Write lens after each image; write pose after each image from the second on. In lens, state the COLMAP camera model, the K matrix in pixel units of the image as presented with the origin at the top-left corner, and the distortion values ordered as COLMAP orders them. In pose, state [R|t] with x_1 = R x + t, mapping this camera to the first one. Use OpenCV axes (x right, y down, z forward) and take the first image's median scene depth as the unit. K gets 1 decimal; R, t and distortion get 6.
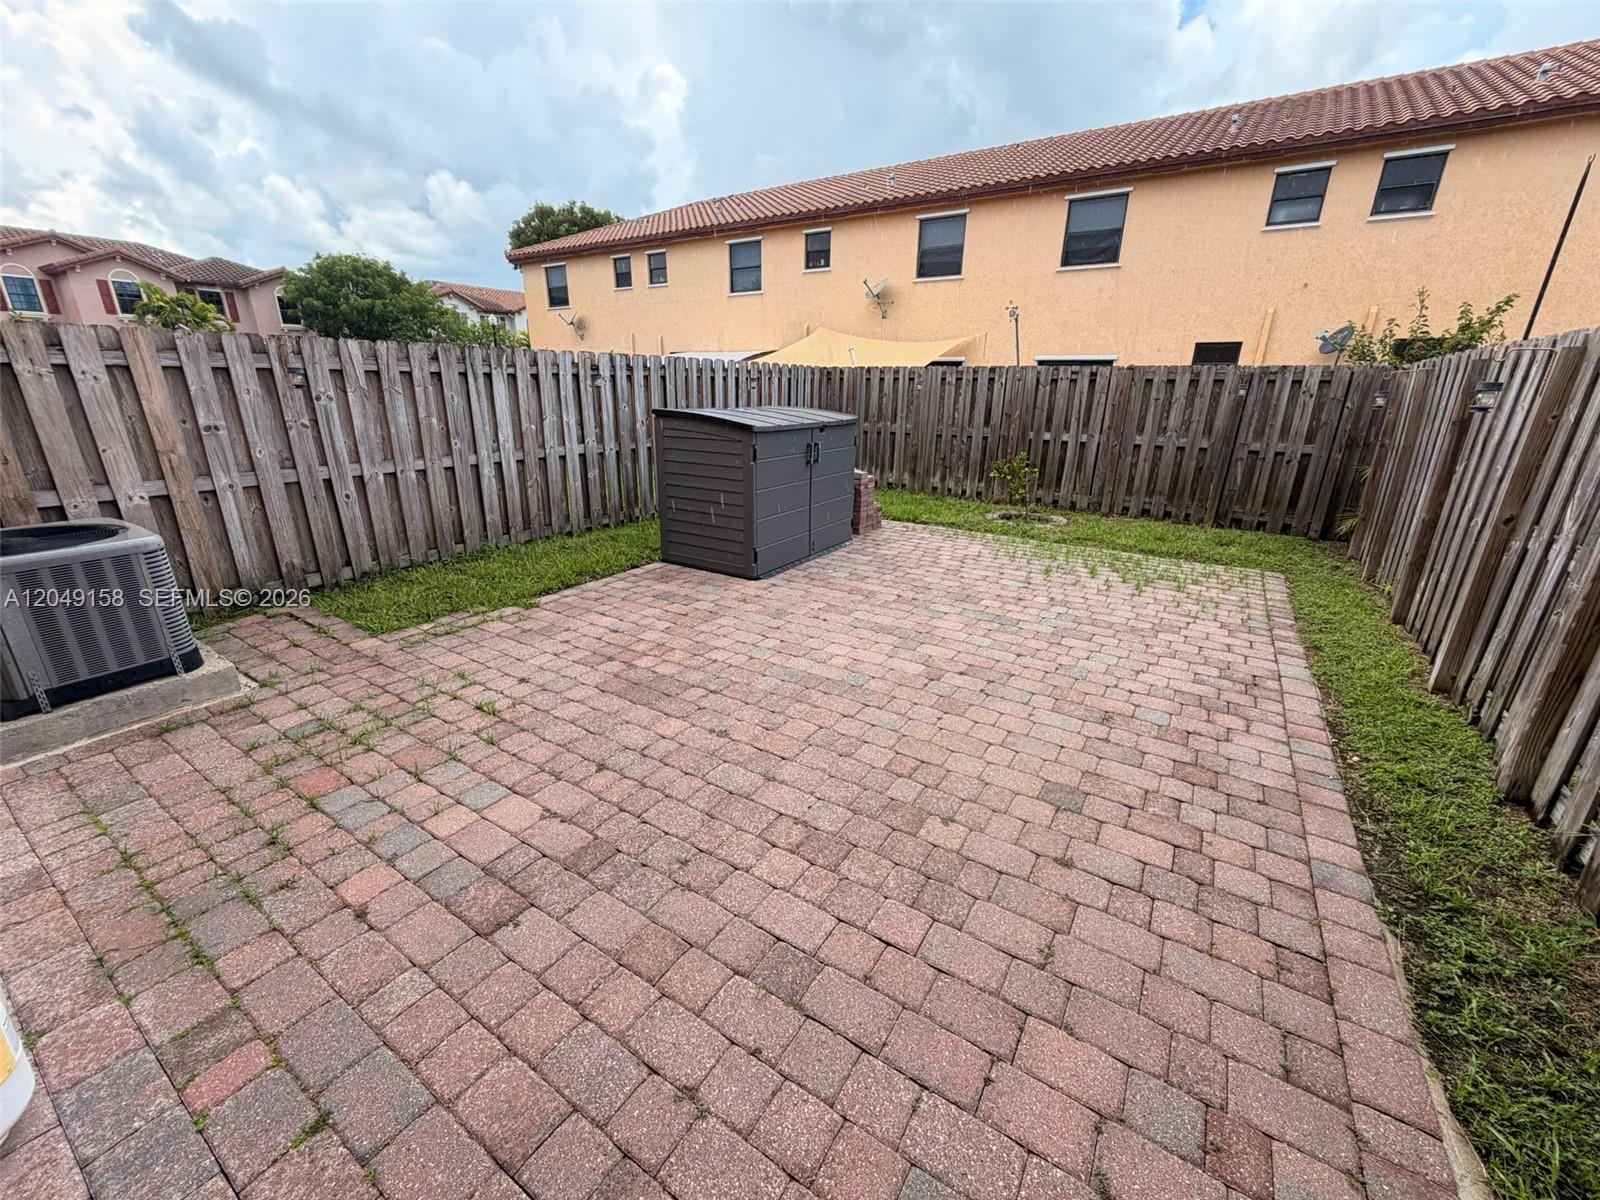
lens RADIAL K [[640.4, 0, 793.2], [0, 640.4, 602.5], [0, 0, 1]] dist [0.001442, 0.000303]
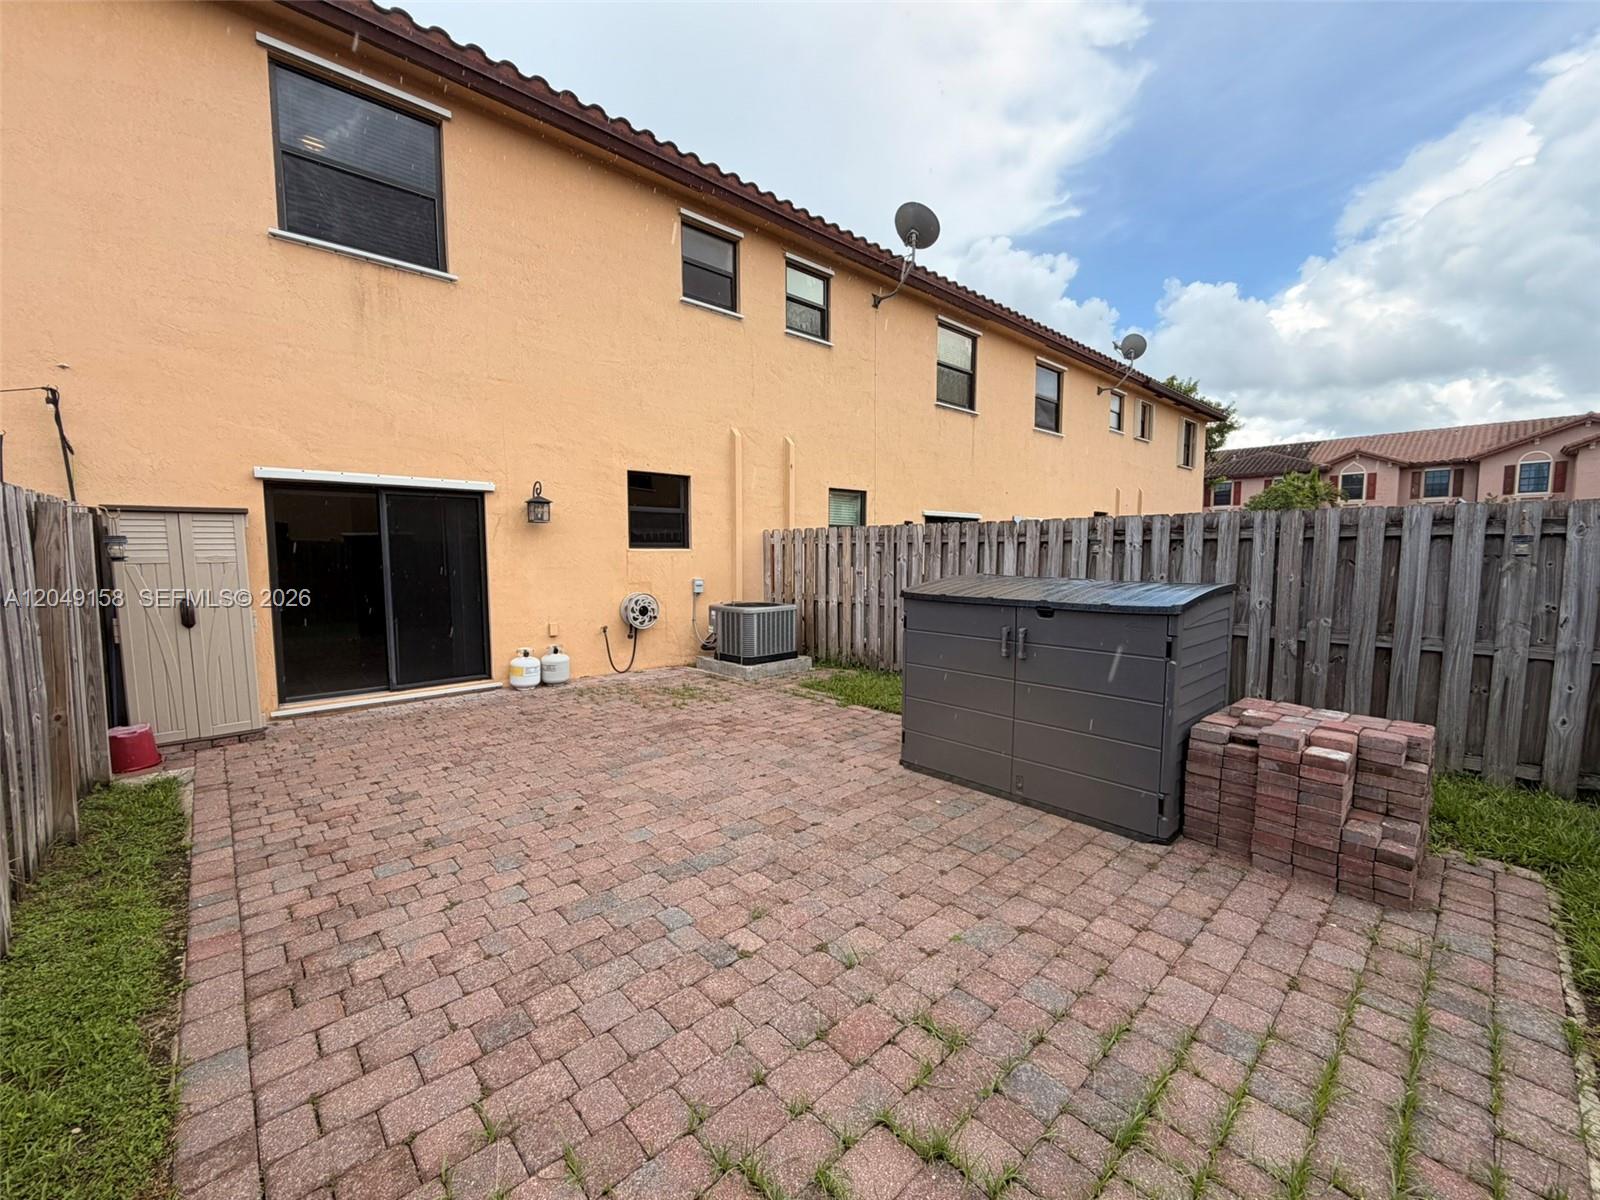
lens RADIAL K [[640.4, 0, 795.0], [0, 640.4, 601.7], [0, 0, 1]] dist [0.001442, 0.000303]
pose [[-0.251065, 0.067632, -0.965604, 1.031696], [-0.315523, 0.937354, 0.147692, -0.418138], [0.915102, 0.341751, -0.213998, 1.274477]]
